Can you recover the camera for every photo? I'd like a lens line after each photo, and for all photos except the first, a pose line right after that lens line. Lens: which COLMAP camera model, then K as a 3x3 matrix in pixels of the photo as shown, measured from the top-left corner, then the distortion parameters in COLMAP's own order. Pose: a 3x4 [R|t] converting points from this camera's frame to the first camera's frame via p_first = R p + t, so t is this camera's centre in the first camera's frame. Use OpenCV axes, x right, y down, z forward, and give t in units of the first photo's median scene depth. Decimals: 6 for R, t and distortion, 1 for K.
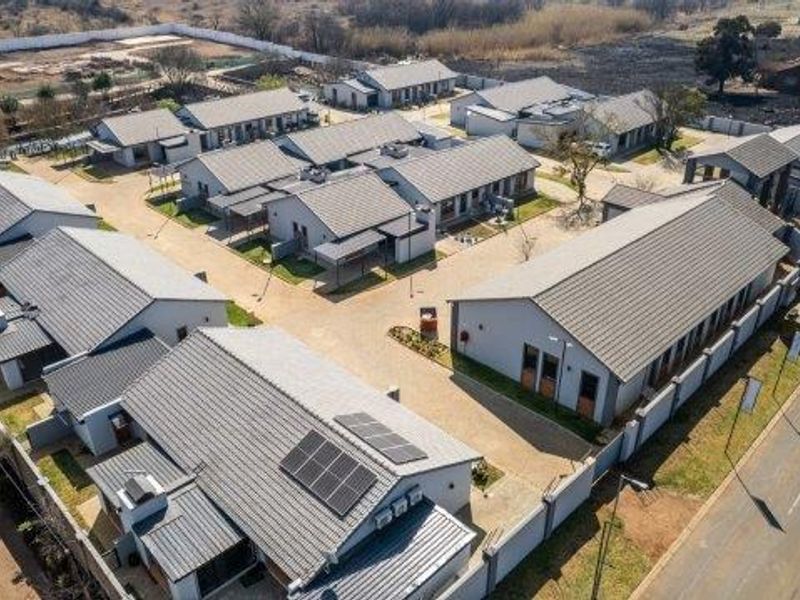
lens RADIAL K [[669.7, 0, 399.5], [0, 669.7, 300.6], [0, 0, 1]] dist [-0.000543, -0.000676]
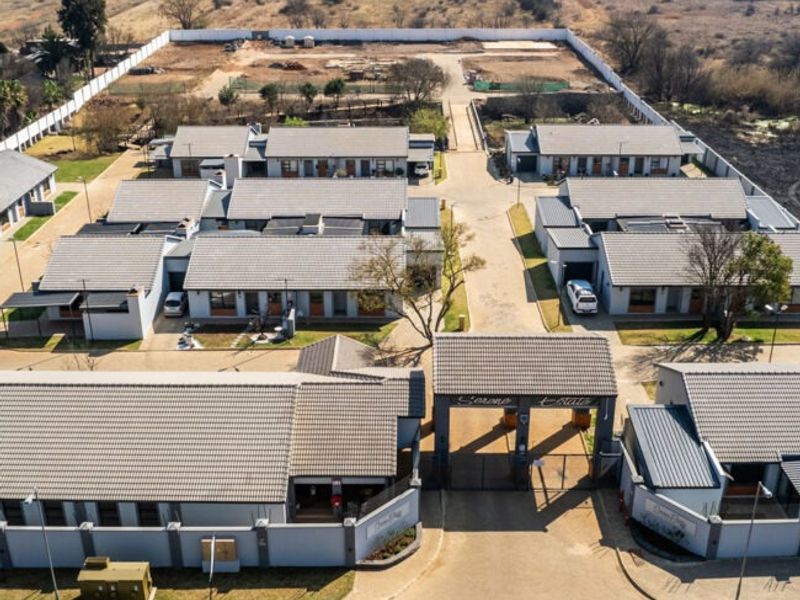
lens RADIAL K [[924.4, 0, 401.0], [0, 924.4, 299.9], [0, 0, 1]] dist [-0.005666, 0.000000]
pose [[0.721888, 0.284521, -0.630813, 0.795578], [-0.337733, 0.940487, 0.037701, -0.219536], [0.603998, 0.185830, 0.775018, 0.231689]]
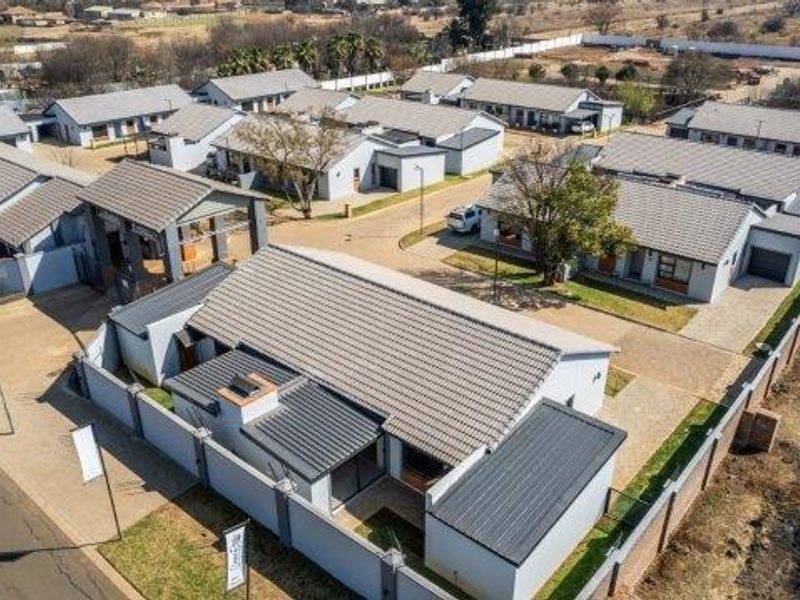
lens RADIAL K [[669.7, 0, 399.4], [0, 669.7, 300.5], [0, 0, 1]] dist [-0.000543, -0.000676]
pose [[0.096713, 0.447282, -0.889149, 0.961096], [-0.484795, 0.801372, 0.350395, -0.386891], [0.869264, 0.397167, 0.294343, 0.868054]]
